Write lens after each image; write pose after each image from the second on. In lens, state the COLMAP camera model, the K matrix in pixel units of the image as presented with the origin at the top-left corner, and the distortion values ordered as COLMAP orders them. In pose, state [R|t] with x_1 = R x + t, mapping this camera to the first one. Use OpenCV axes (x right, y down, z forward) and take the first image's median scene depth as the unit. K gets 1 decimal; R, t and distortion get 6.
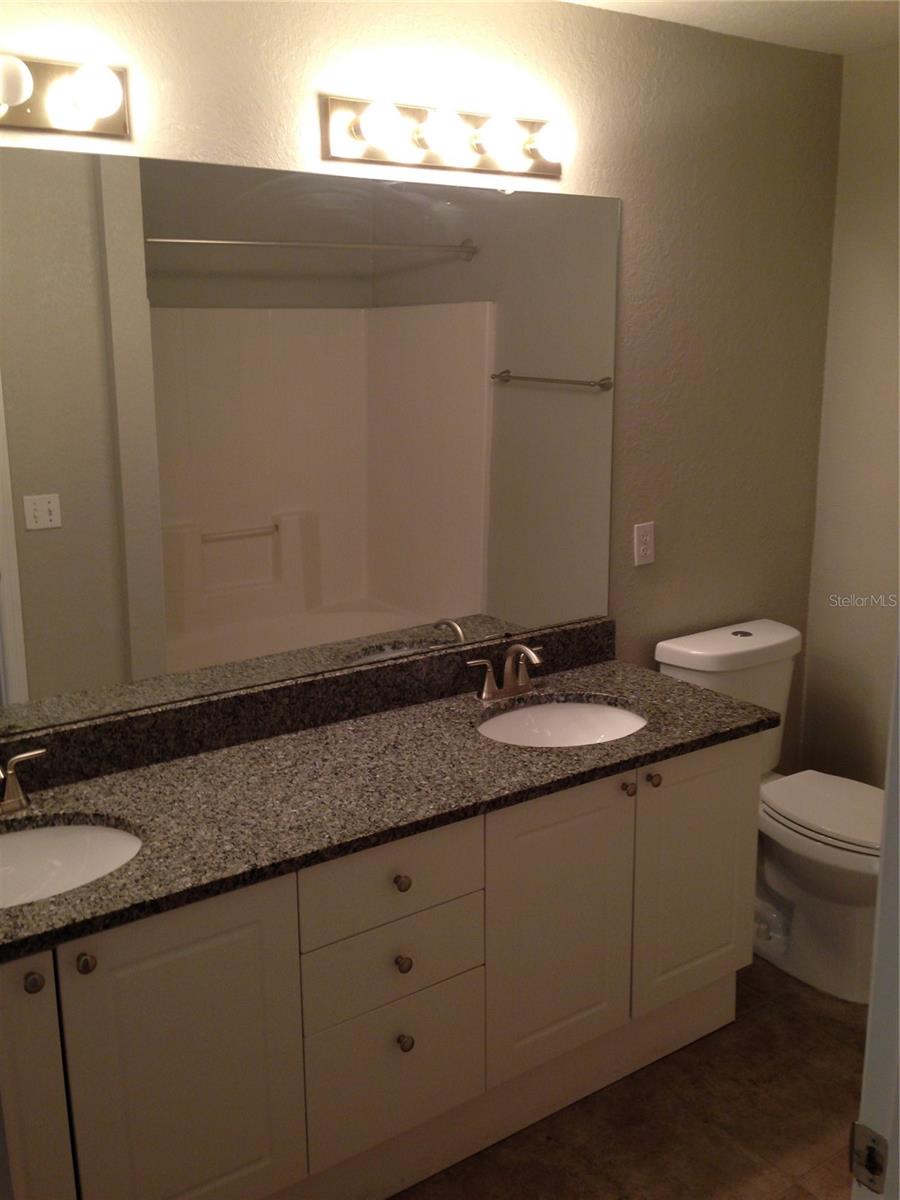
lens RADIAL K [[1138.2, 0, 450.0], [0, 1138.2, 600.0], [0, 0, 1]] dist [-0.181889, 0.001171]
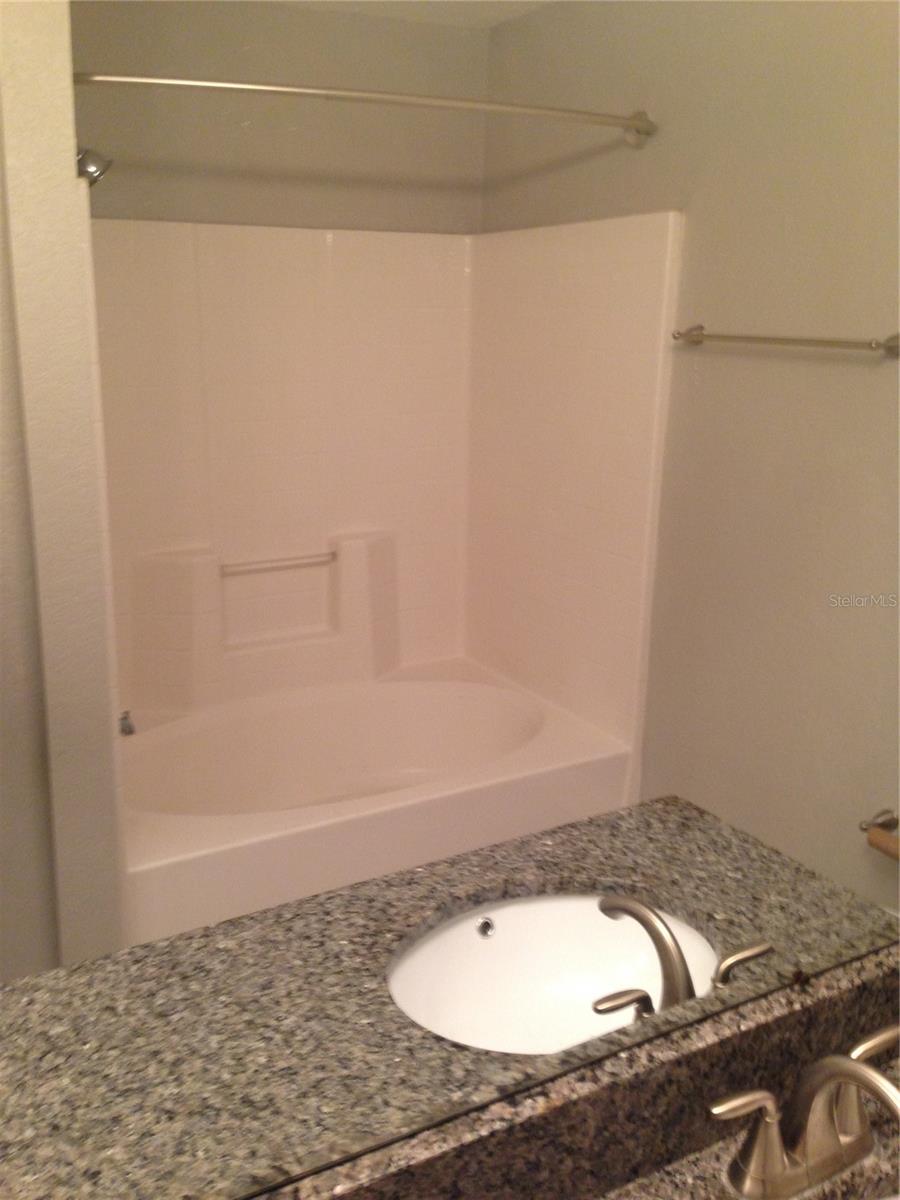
lens RADIAL K [[1177.4, 0, 450.0], [0, 1177.4, 600.0], [0, 0, 1]] dist [-0.000553, -0.001046]
pose [[0.995513, 0.033224, -0.088600, -0.024905], [-0.032046, 0.999379, 0.014684, -0.067290], [0.089032, -0.011779, 0.995959, 0.394684]]
